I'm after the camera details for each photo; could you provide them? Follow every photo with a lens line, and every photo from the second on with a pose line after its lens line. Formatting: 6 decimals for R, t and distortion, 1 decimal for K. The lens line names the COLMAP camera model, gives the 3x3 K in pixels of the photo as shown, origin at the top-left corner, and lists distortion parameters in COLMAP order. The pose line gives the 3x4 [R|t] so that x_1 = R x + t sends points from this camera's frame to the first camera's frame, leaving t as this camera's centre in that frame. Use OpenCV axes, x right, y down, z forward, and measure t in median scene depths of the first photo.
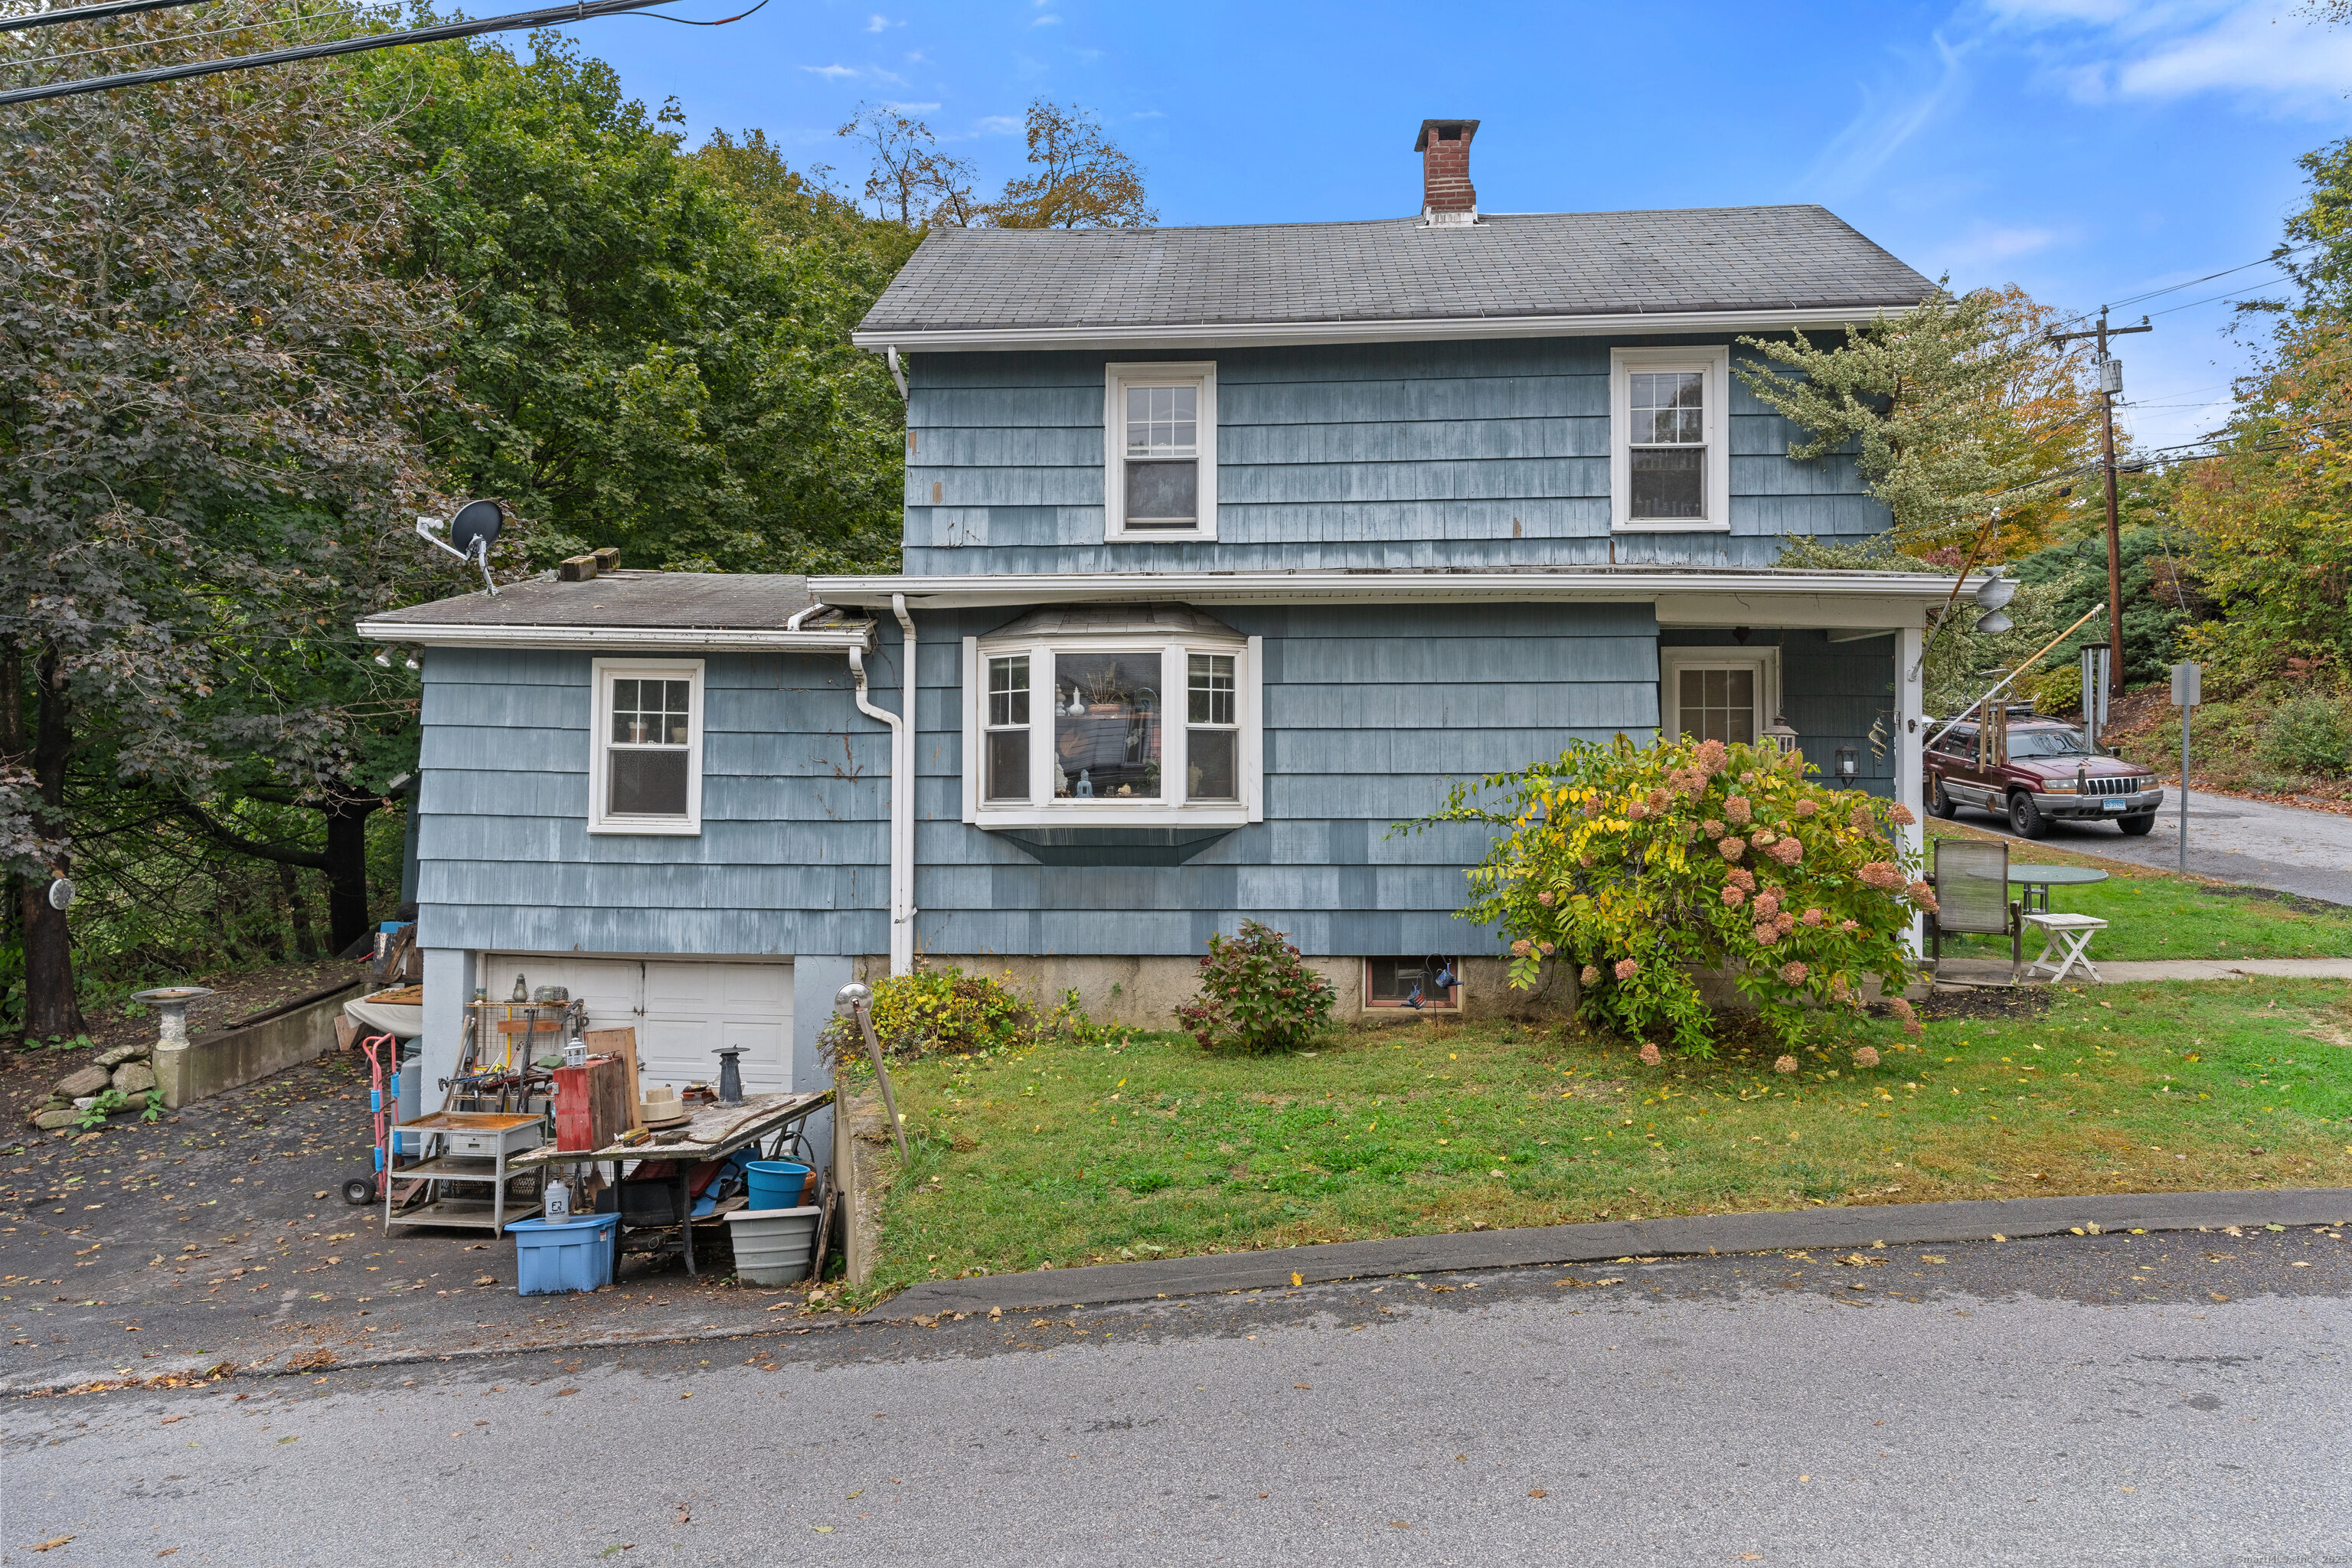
lens RADIAL K [[1452.9, 0, 1177.7], [0, 1452.9, 783.8], [0, 0, 1]] dist [0.000413, 0.001054]
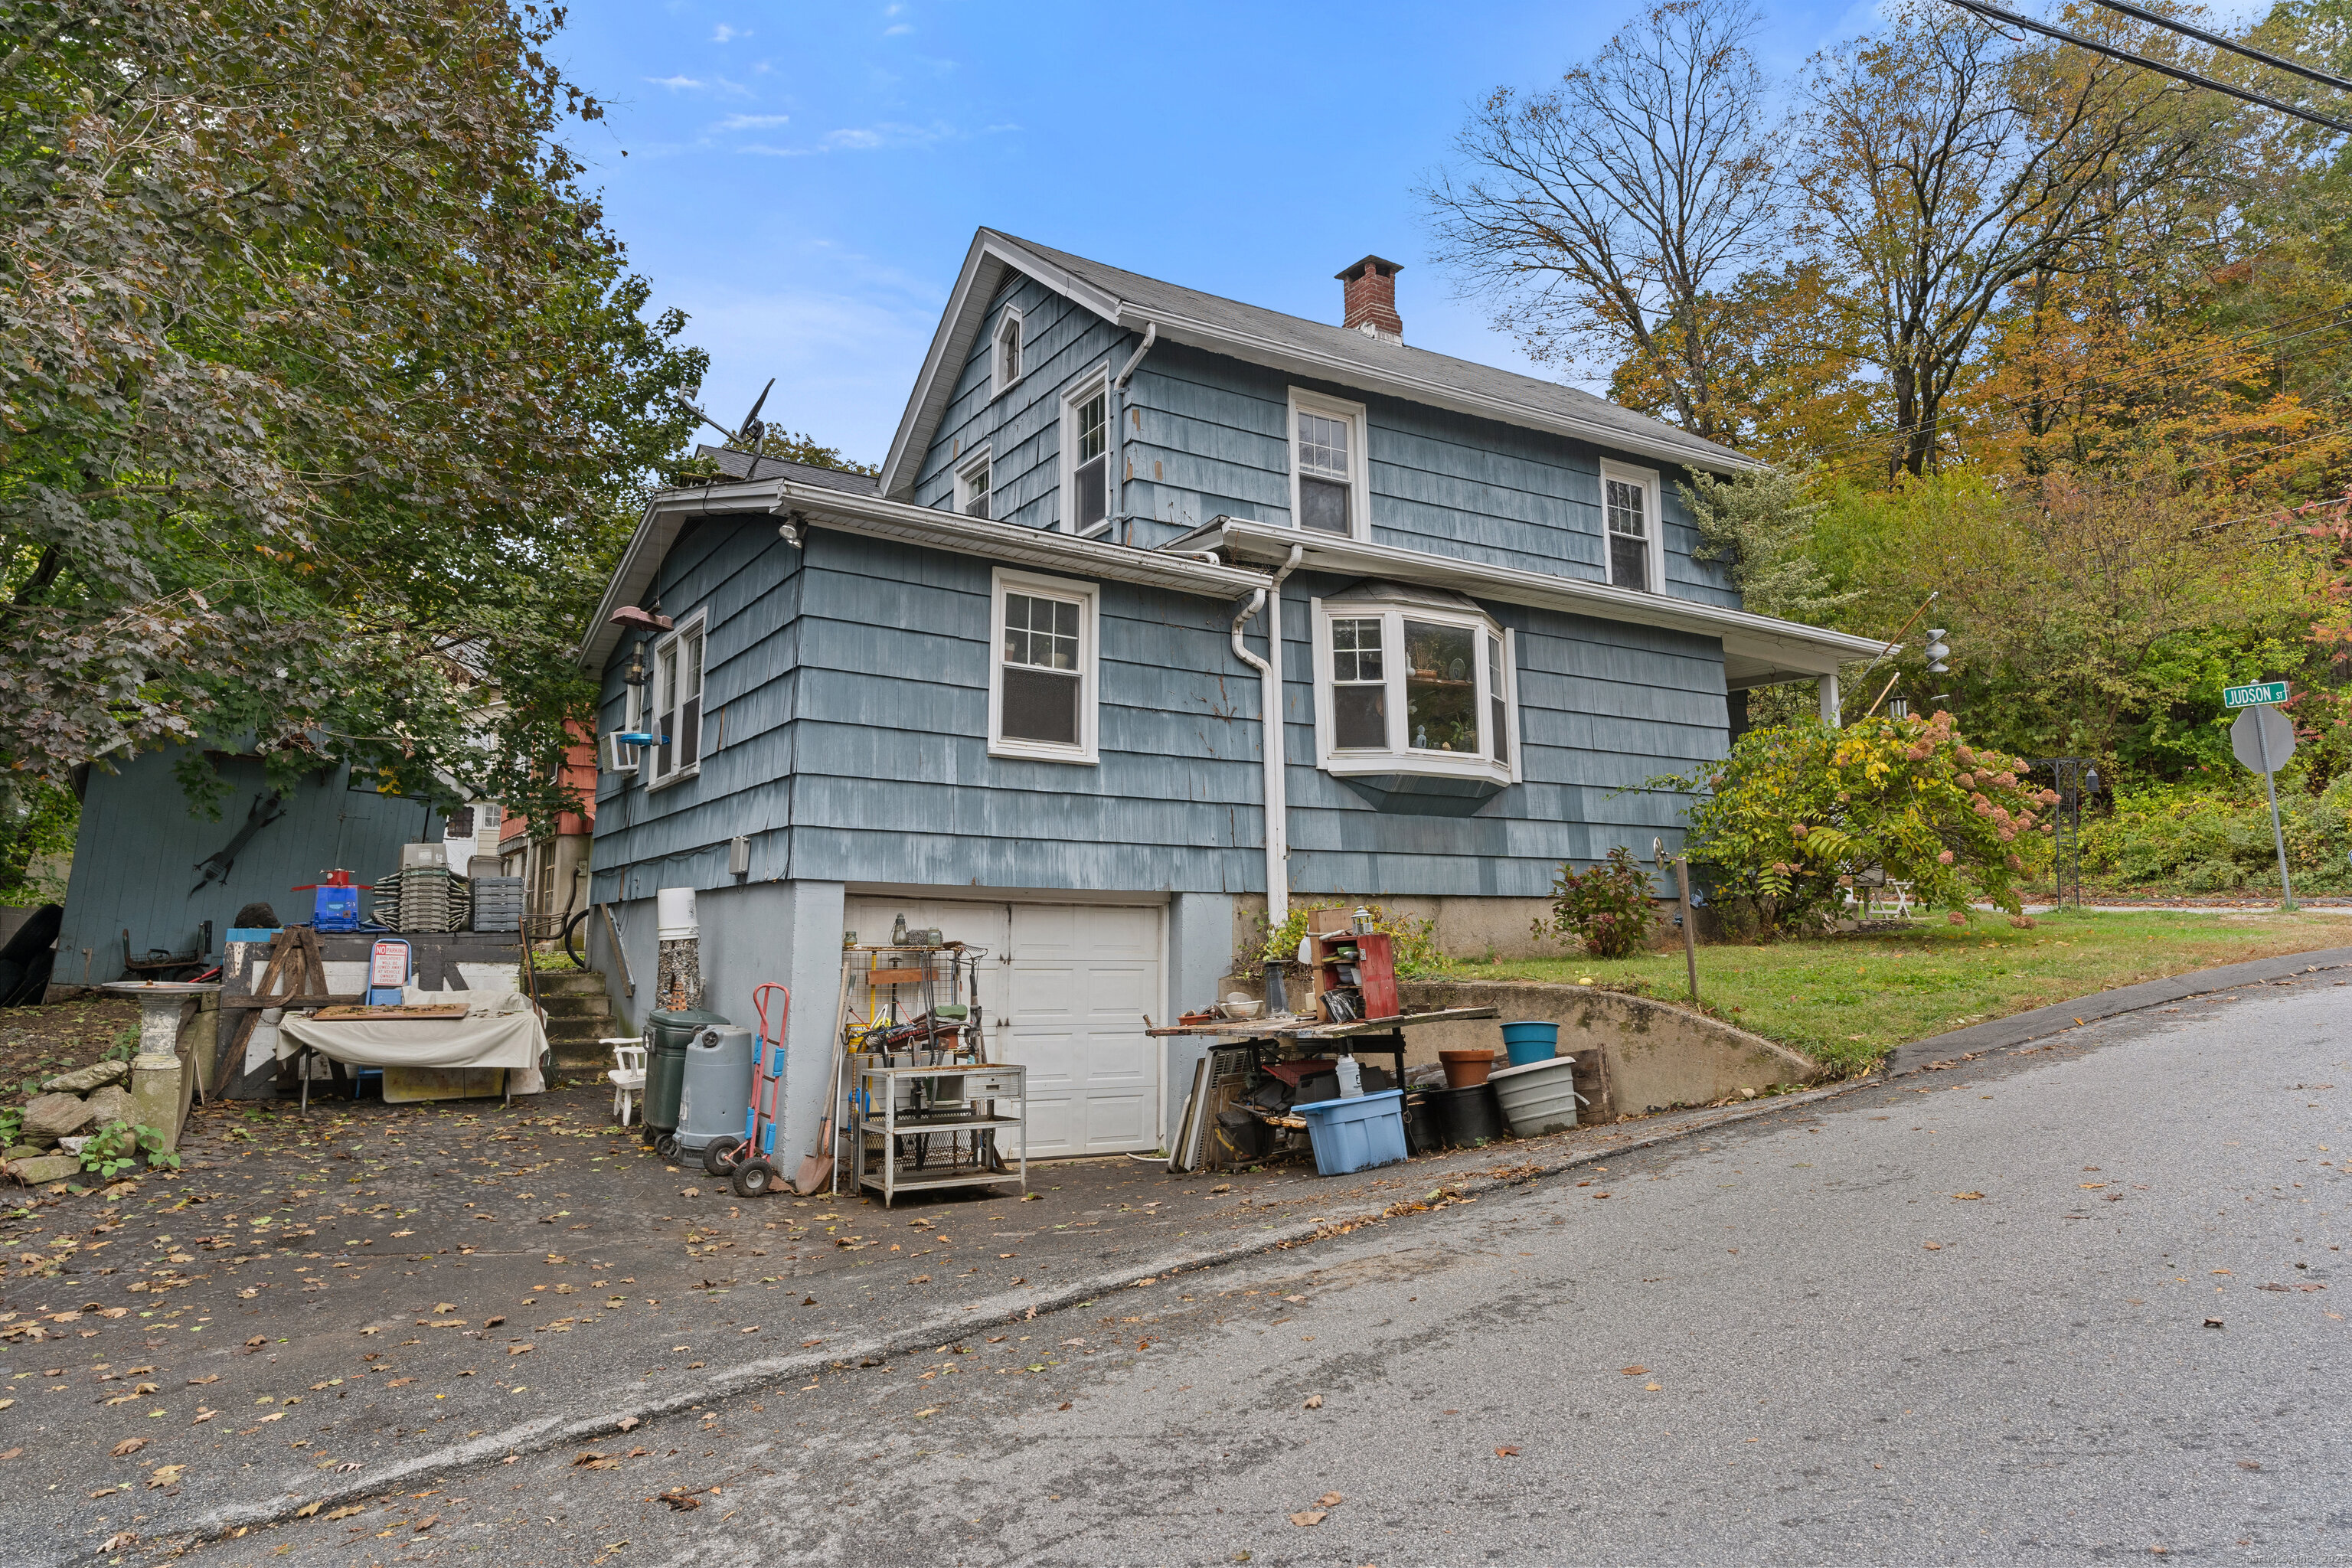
lens RADIAL K [[1452.9, 0, 1177.5], [0, 1452.9, 780.5], [0, 0, 1]] dist [0.000413, 0.001054]
pose [[0.812718, 0.061325, 0.579421, -0.836945], [0.006555, 0.993420, -0.114337, 0.154501], [-0.582621, 0.096722, 0.806968, 0.205570]]
